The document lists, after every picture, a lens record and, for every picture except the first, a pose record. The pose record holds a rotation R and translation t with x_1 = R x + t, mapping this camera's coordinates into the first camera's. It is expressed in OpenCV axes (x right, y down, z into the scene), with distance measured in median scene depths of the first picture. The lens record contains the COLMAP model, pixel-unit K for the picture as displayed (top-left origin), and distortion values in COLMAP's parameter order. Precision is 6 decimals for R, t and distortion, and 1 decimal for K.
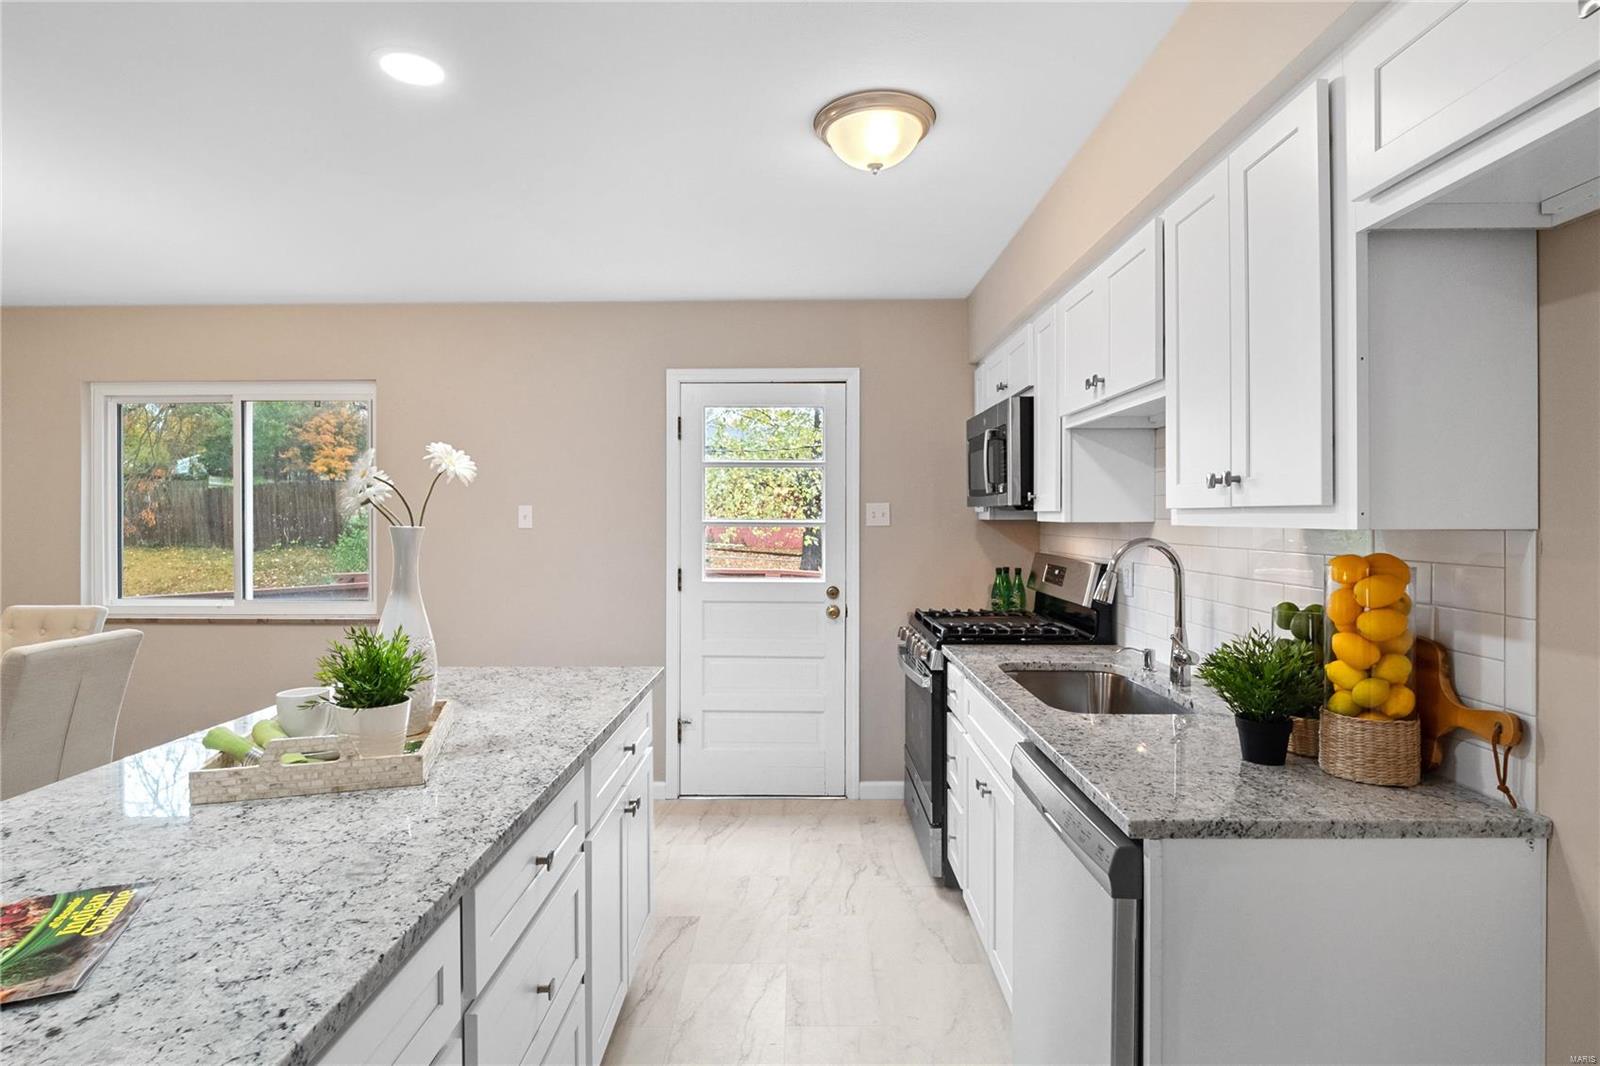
lens RADIAL K [[807.8, 0, 795.4], [0, 807.8, 518.3], [0, 0, 1]] dist [0.004026, -0.005360]
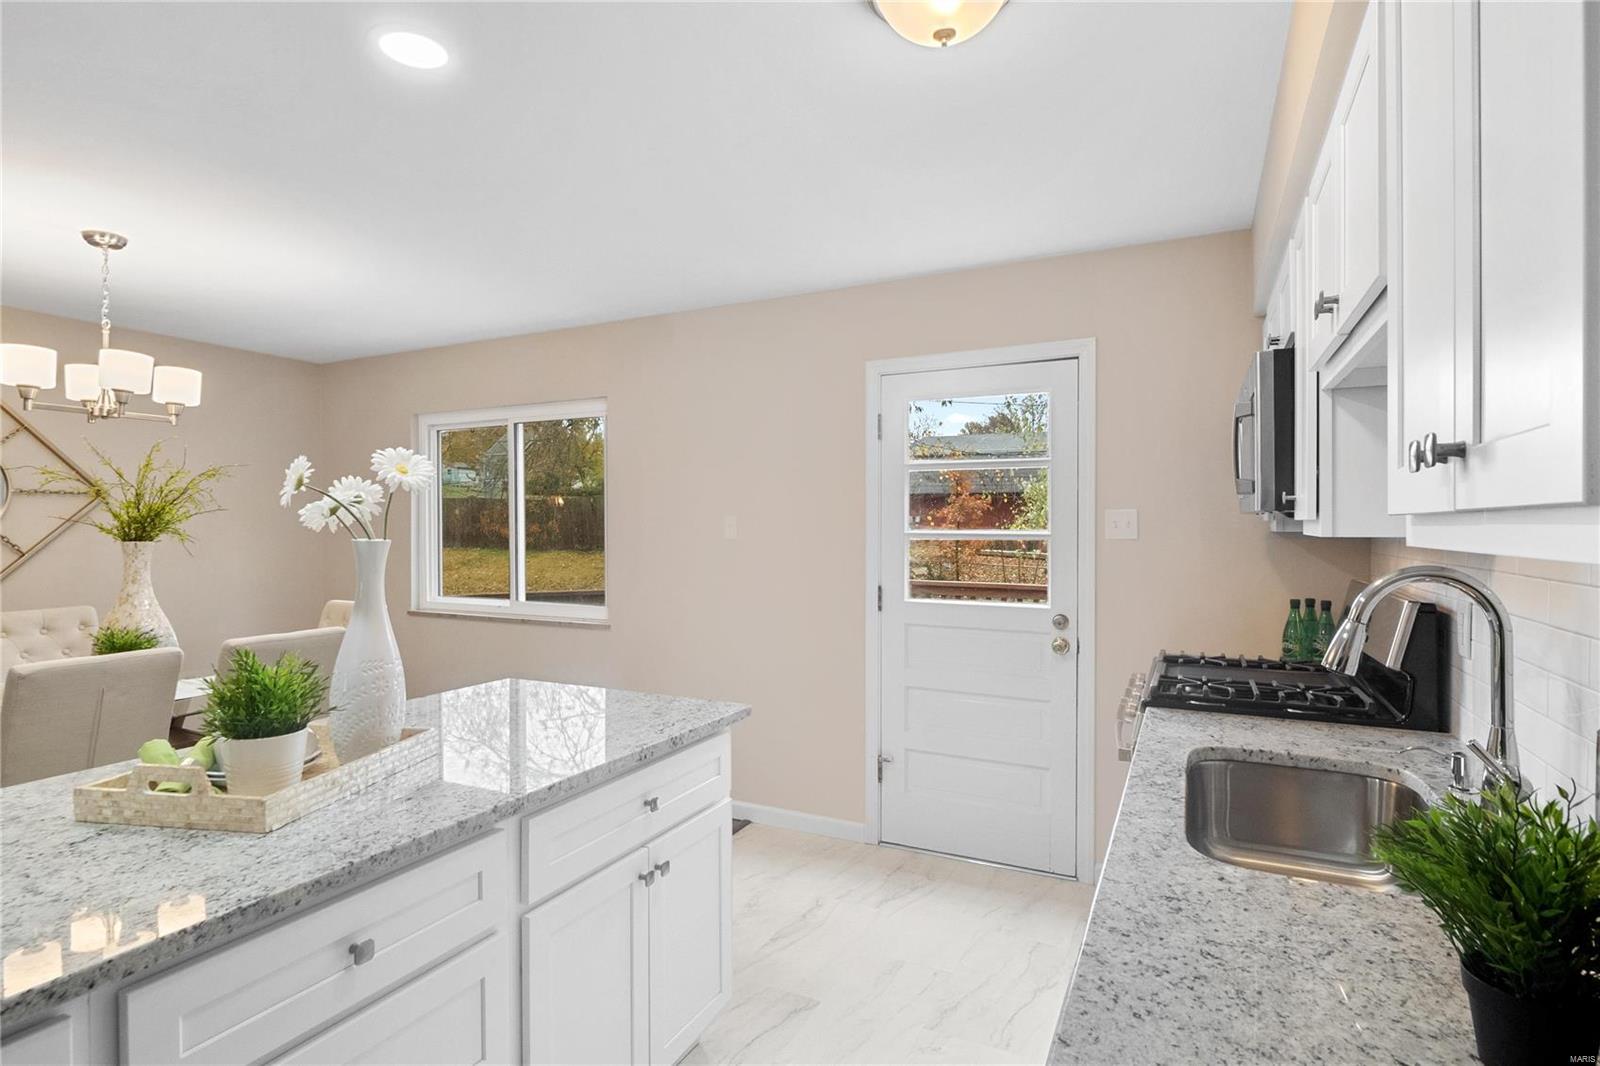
lens RADIAL K [[807.8, 0, 798.7], [0, 807.8, 531.9], [0, 0, 1]] dist [0.004026, -0.005360]
pose [[0.902166, 0.002916, -0.431379, 0.170500], [-0.000563, 0.999984, 0.005580, -0.001671], [0.431388, -0.004792, 0.902154, 0.176955]]
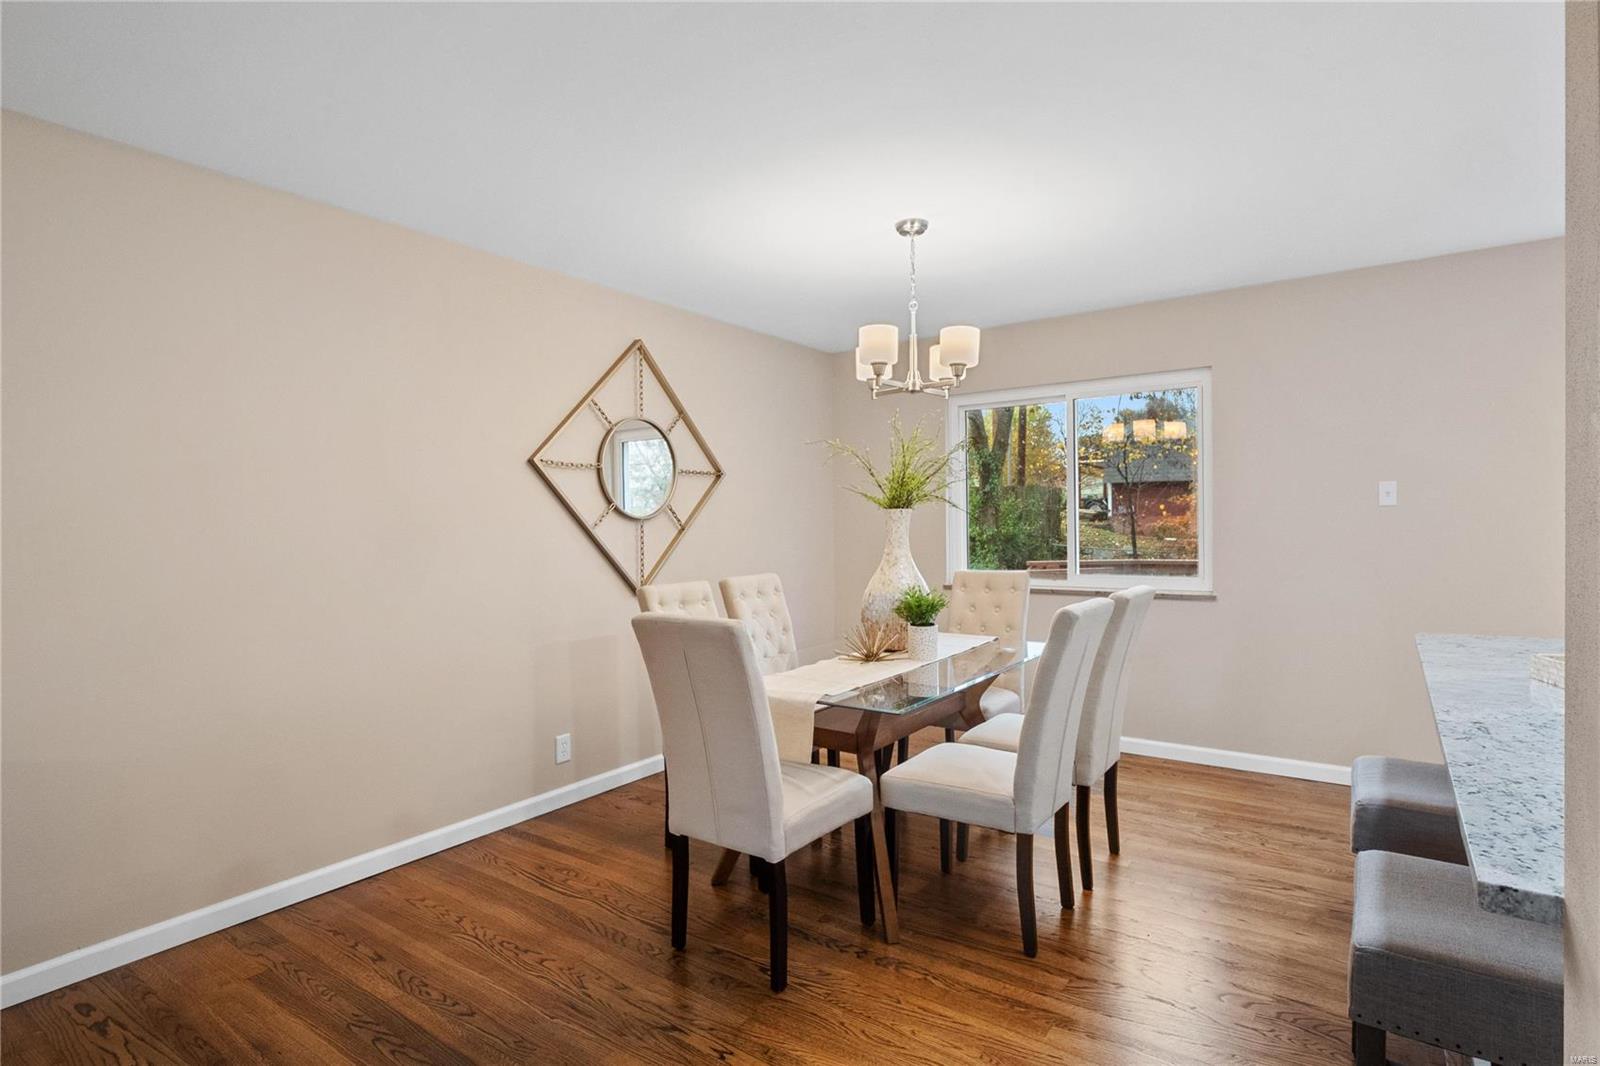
lens RADIAL K [[807.8, 0, 805.0], [0, 807.8, 522.7], [0, 0, 1]] dist [0.004026, -0.005360]
pose [[0.826307, -0.008580, -0.563155, -0.397238], [0.010268, 0.999947, -0.000169, 0.028232], [0.563127, -0.005643, 0.826351, -0.176192]]
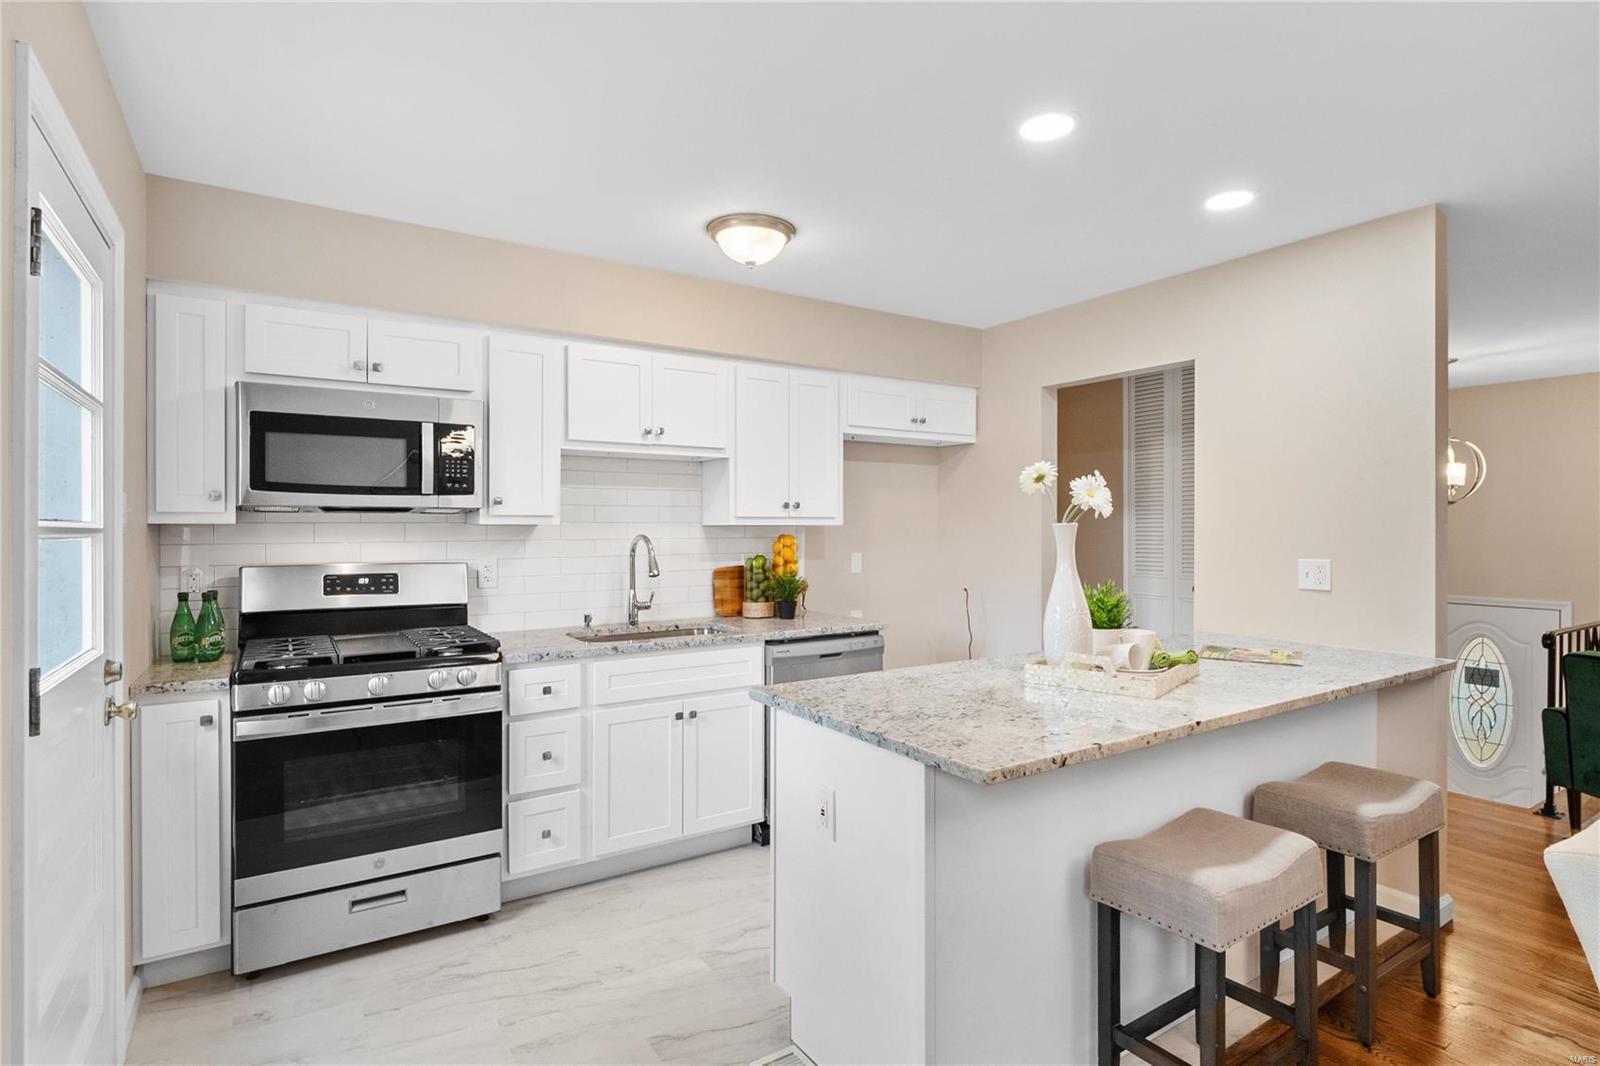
lens RADIAL K [[807.8, 0, 799.5], [0, 807.8, 536.1], [0, 0, 1]] dist [0.004026, -0.005360]
pose [[-0.559060, -0.012171, 0.829038, -0.638510], [-0.000110, 0.999893, 0.014605, 0.003161], [-0.829128, 0.008073, -0.559001, 1.000882]]
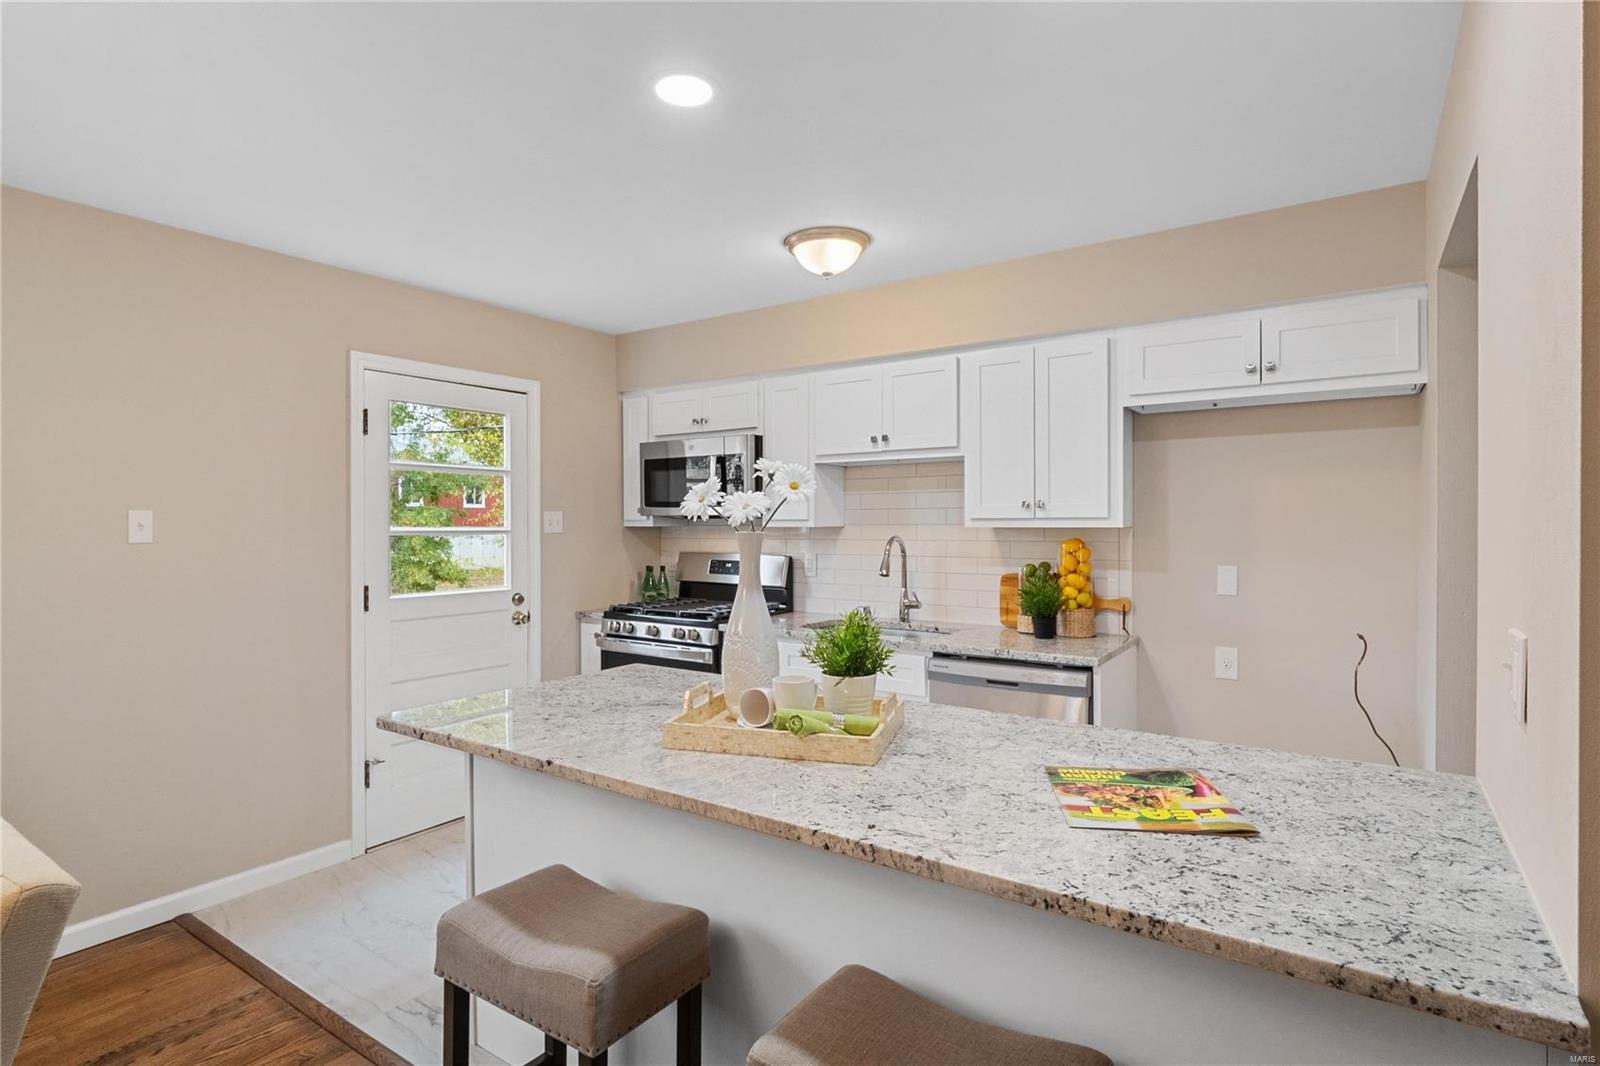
lens RADIAL K [[807.8, 0, 793.3], [0, 807.8, 524.8], [0, 0, 1]] dist [0.004026, -0.005360]
pose [[0.560601, -0.004381, 0.828075, -0.648107], [0.005407, 0.999984, 0.001630, -0.001212], [-0.828069, 0.003564, 0.560615, 0.153975]]
